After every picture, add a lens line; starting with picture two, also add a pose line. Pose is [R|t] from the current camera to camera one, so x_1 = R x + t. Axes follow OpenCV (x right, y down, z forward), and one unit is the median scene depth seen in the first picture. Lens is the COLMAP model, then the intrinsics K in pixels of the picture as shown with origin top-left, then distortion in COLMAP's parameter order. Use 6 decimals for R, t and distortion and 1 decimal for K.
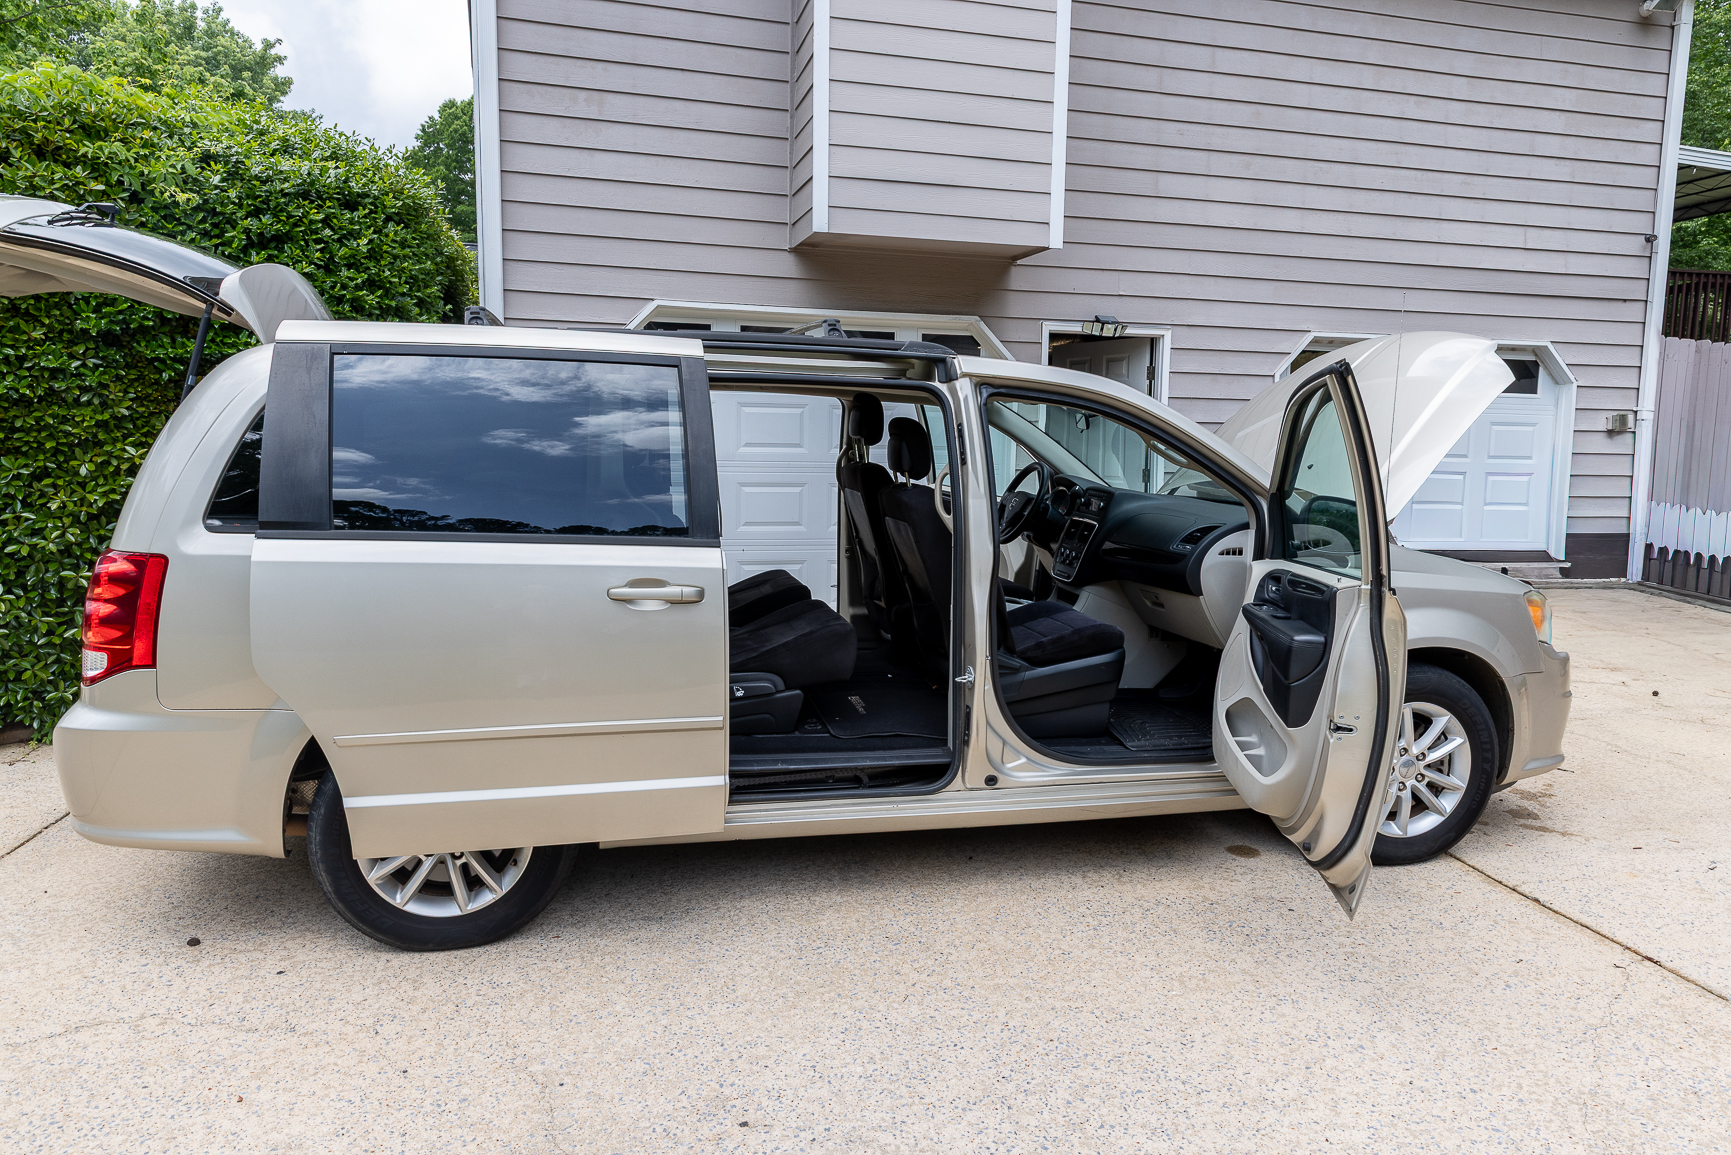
lens RADIAL K [[1111.4, 0, 848.8], [0, 1111.4, 575.2], [0, 0, 1]] dist [0.002998, 0.003875]
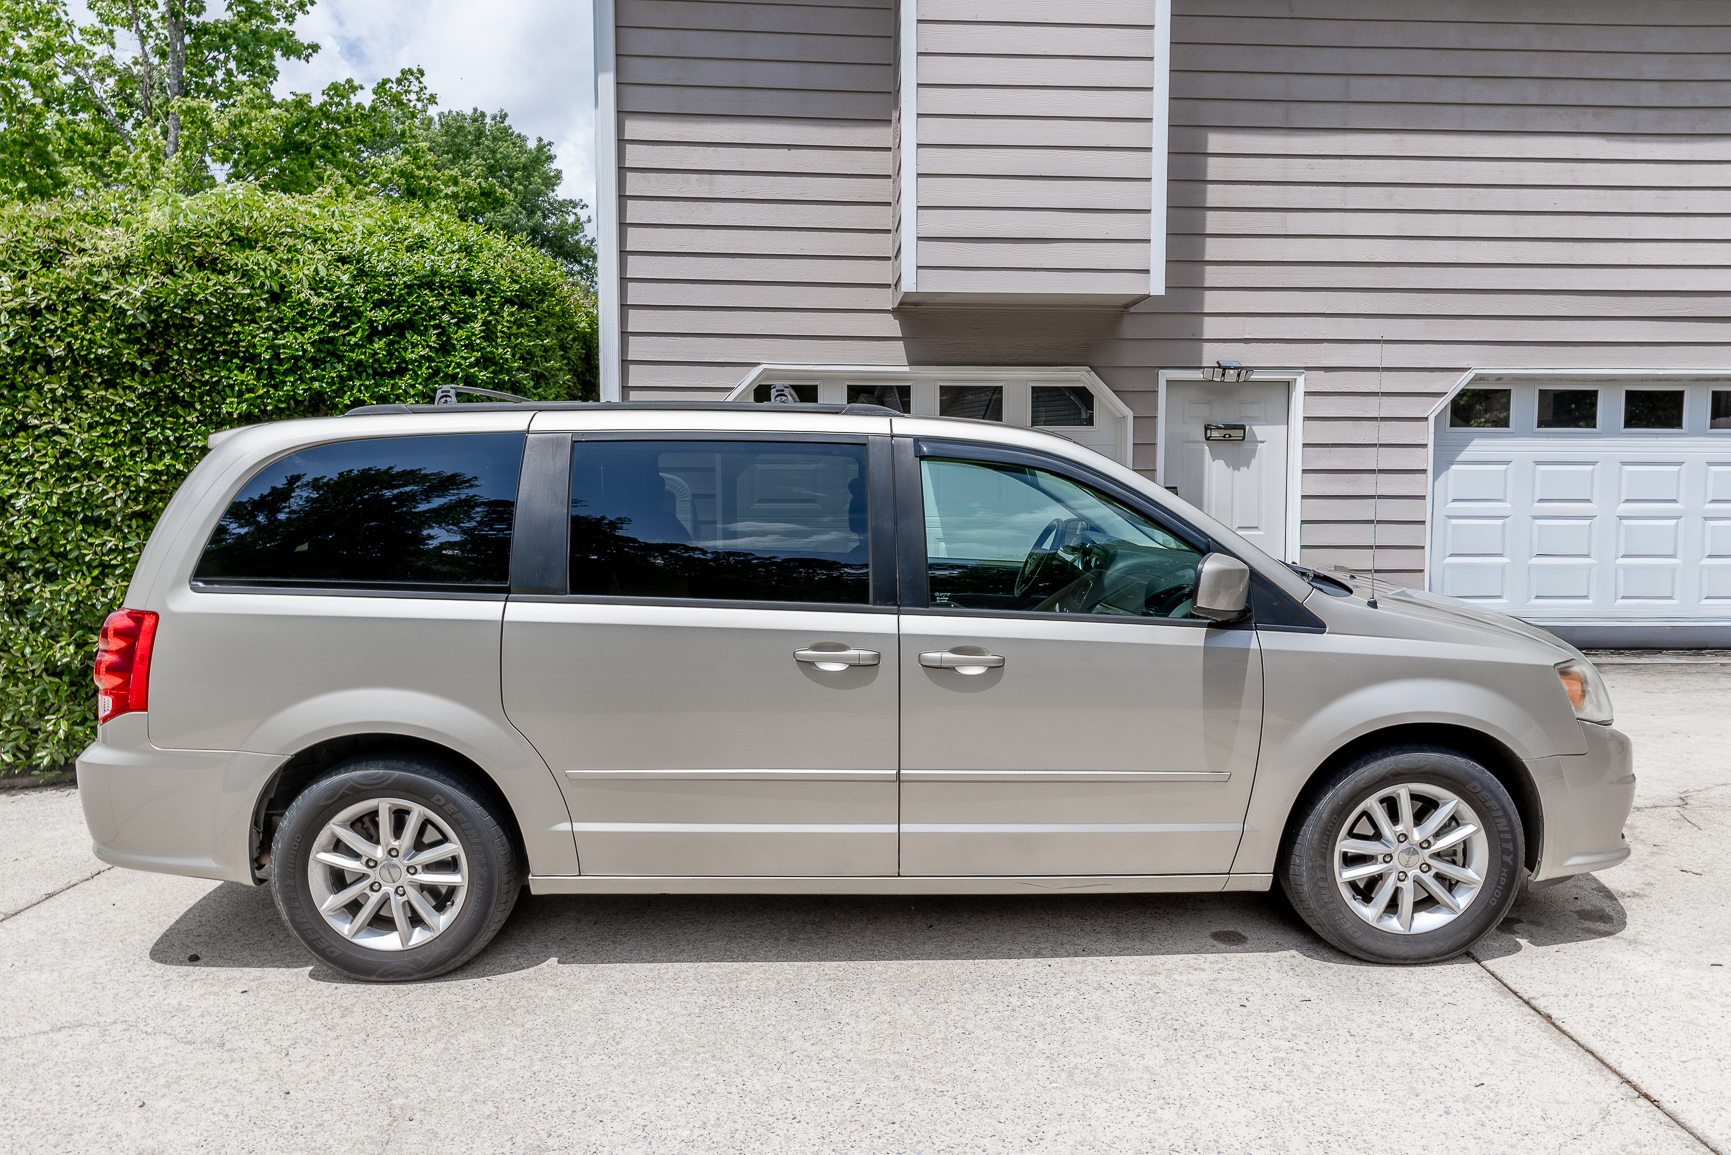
lens RADIAL K [[1111.4, 0, 849.2], [0, 1111.4, 567.6], [0, 0, 1]] dist [0.002998, 0.003875]
pose [[0.979337, -0.001606, -0.202227, 0.238935], [-0.008927, 0.998651, -0.051159, -0.009478], [0.202037, 0.051908, 0.978001, 0.015524]]
